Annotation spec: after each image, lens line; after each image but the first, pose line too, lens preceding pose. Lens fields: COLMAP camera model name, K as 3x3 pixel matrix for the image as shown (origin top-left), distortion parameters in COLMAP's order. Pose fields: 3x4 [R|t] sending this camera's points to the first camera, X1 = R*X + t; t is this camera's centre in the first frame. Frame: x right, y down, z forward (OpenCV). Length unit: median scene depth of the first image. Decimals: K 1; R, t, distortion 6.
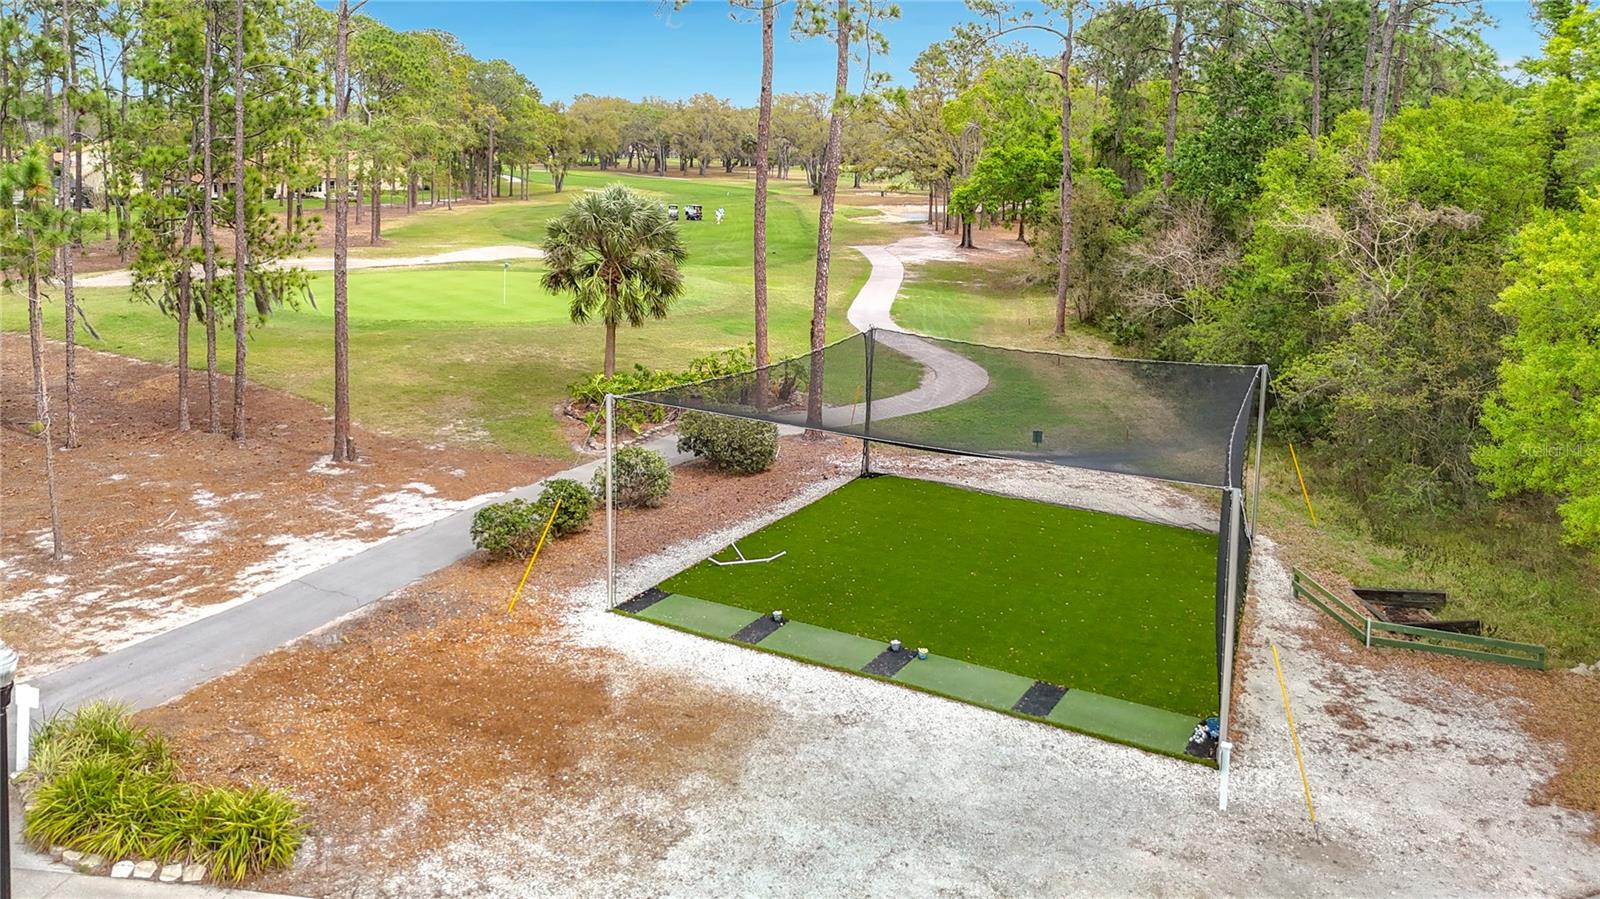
lens RADIAL K [[1210.4, 0, 790.2], [0, 1210.4, 447.9], [0, 0, 1]] dist [0.047109, -0.097737]
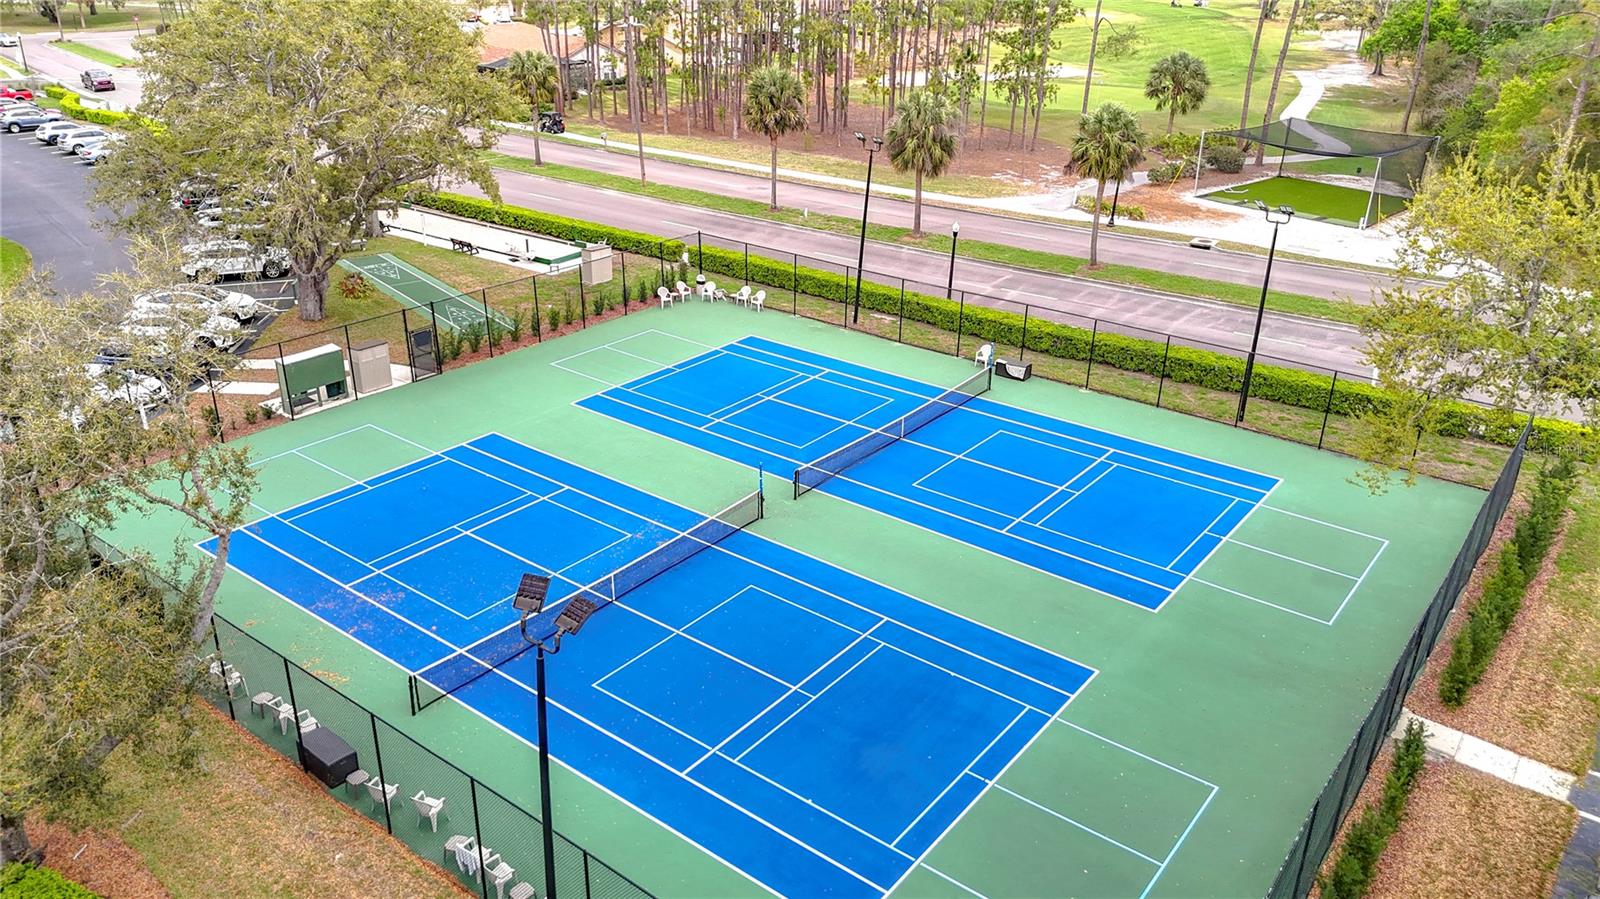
lens RADIAL K [[1190.0, 0, 800.0], [0, 1190.0, 449.5], [0, 0, 1]] dist [0.018870, -0.004839]
pose [[0.947845, 0.130883, -0.290619, -0.074195], [-0.082299, 0.981379, 0.173556, 0.193962], [0.307923, -0.140587, 0.940967, -1.478614]]
